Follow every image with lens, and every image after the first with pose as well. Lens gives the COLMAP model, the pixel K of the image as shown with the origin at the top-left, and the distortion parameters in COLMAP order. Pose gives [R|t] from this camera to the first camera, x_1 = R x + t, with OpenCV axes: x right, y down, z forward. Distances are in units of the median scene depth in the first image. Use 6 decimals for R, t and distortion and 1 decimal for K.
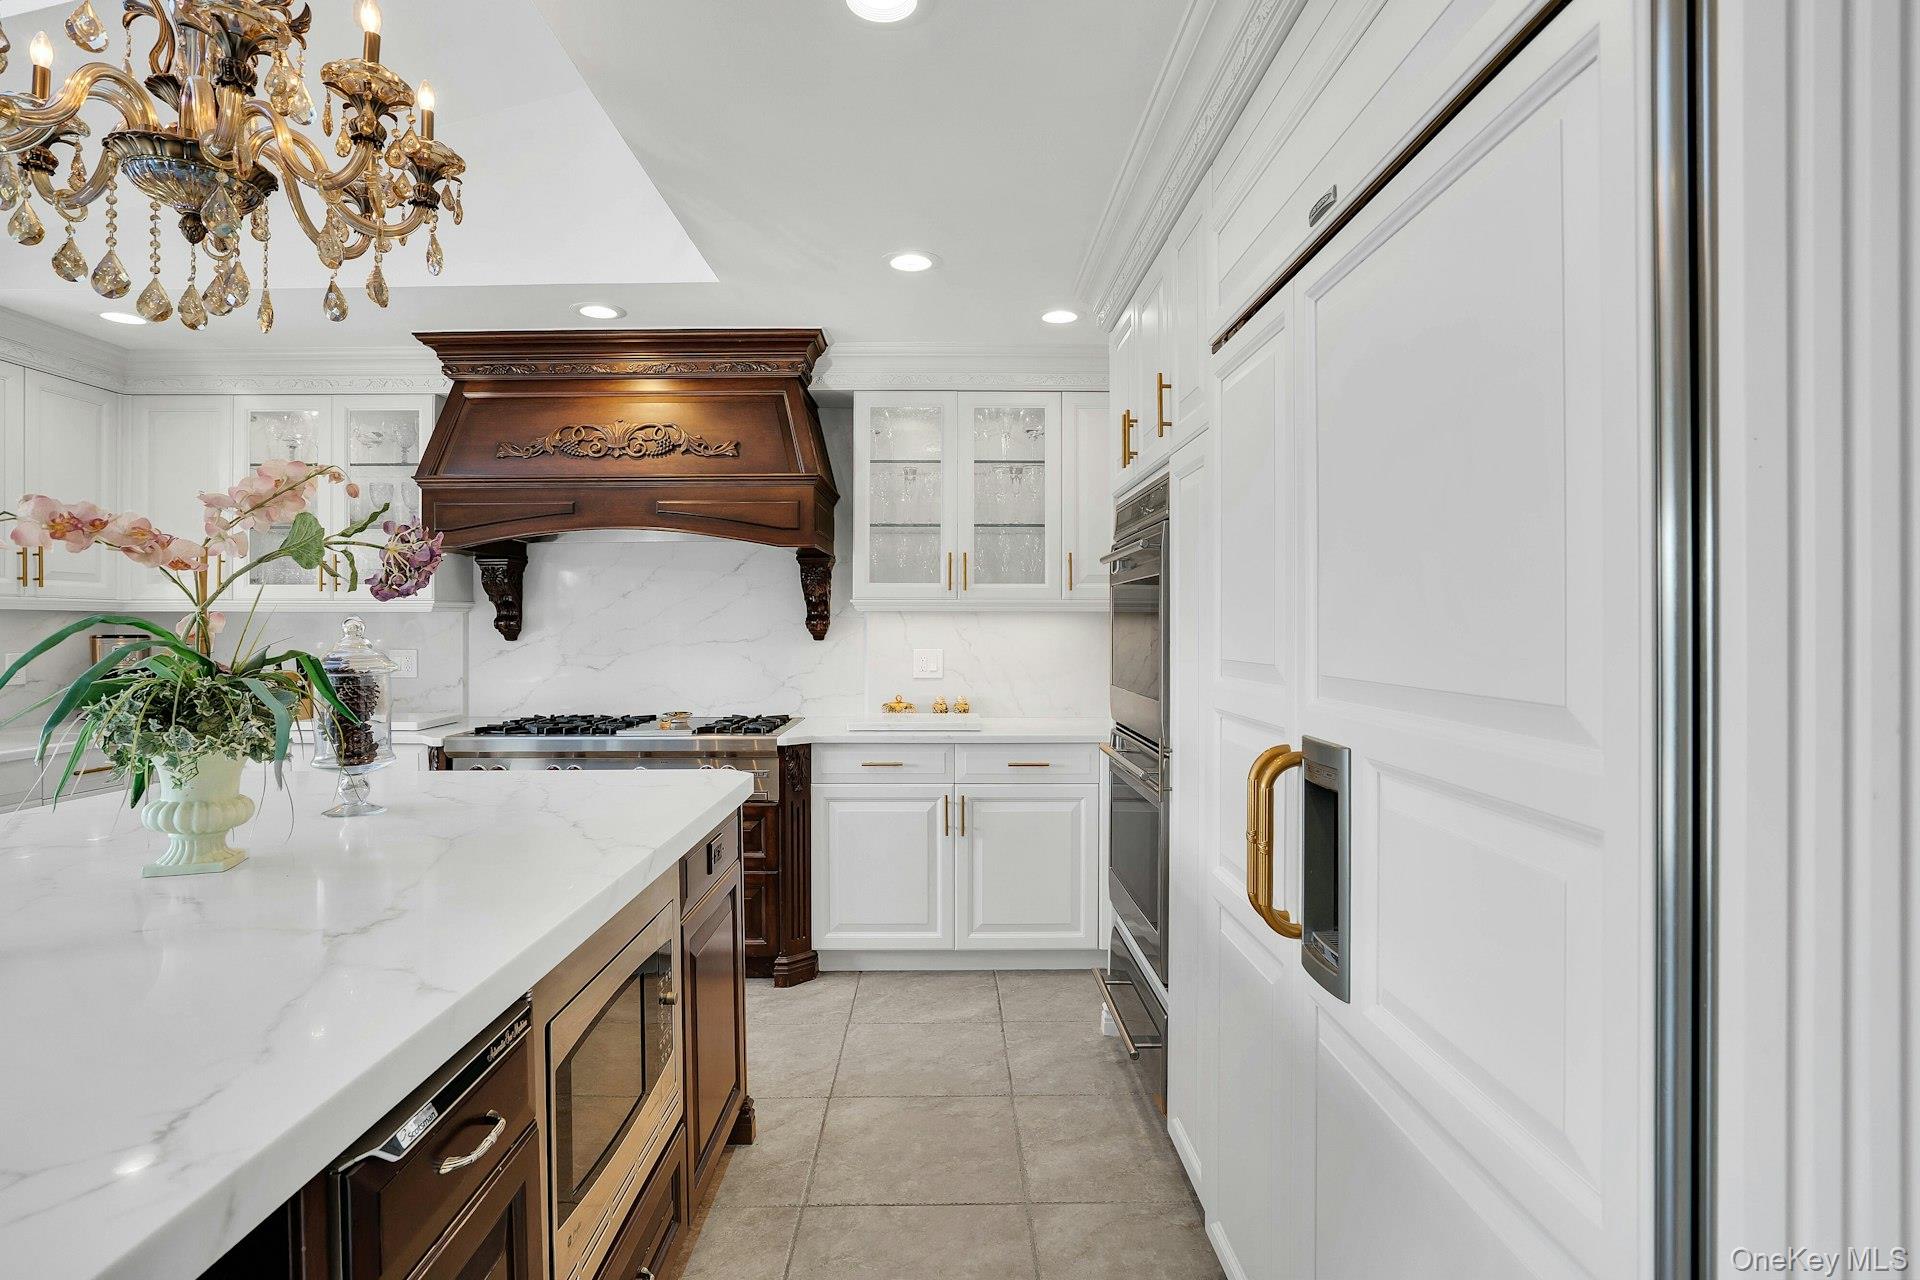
lens RADIAL K [[990.1, 0, 960.0], [0, 990.1, 640.0], [0, 0, 1]] dist [0.000911, 0.000428]
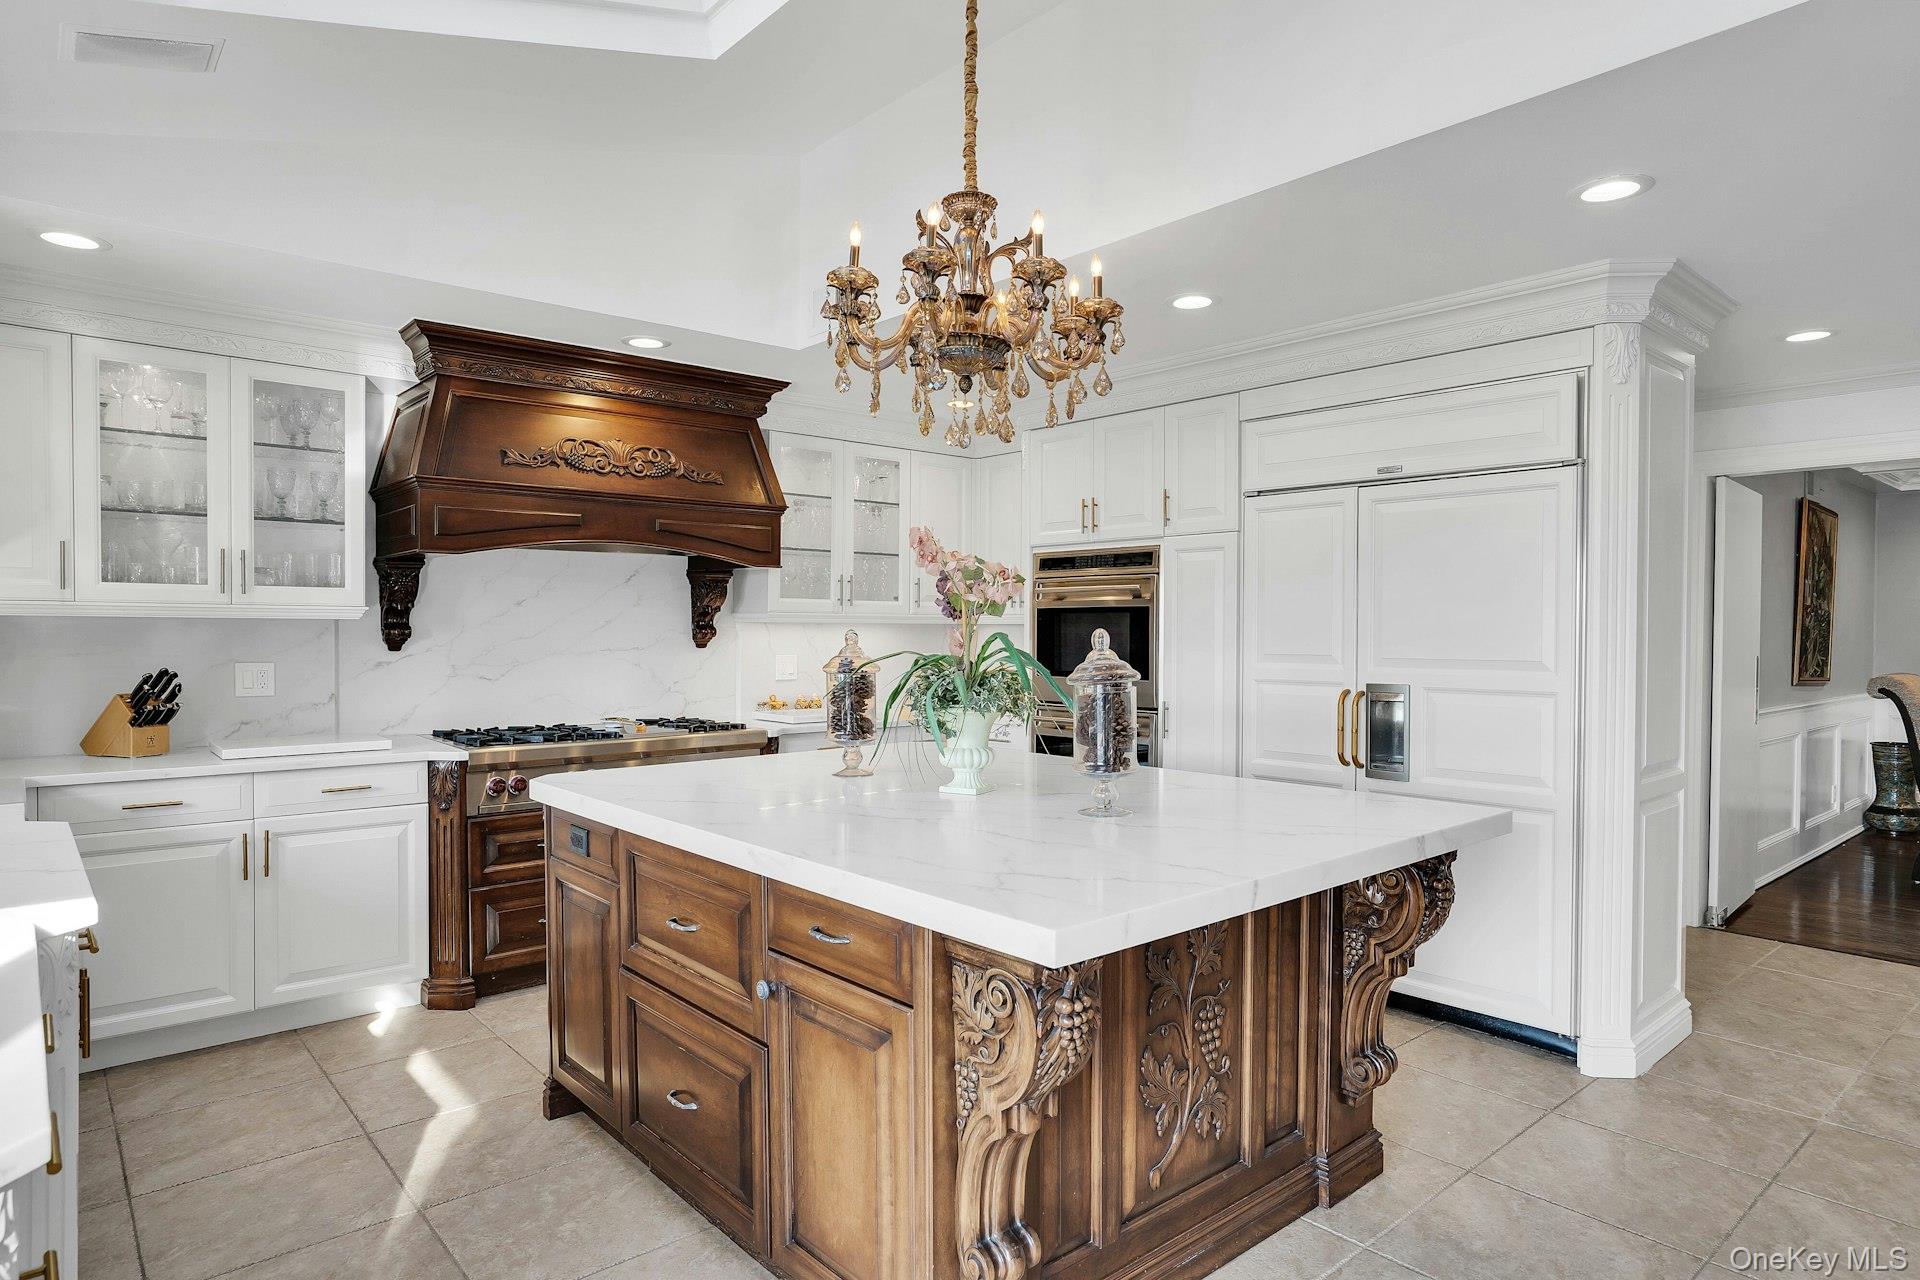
lens RADIAL K [[951.7, 0, 996.0], [0, 951.7, 663.1], [0, 0, 1]] dist [-0.066740, -0.000016]
pose [[0.761096, -0.021296, 0.648290, -0.621105], [0.008793, 0.999708, 0.022516, -0.002929], [-0.648580, -0.011436, 0.761061, -0.018777]]
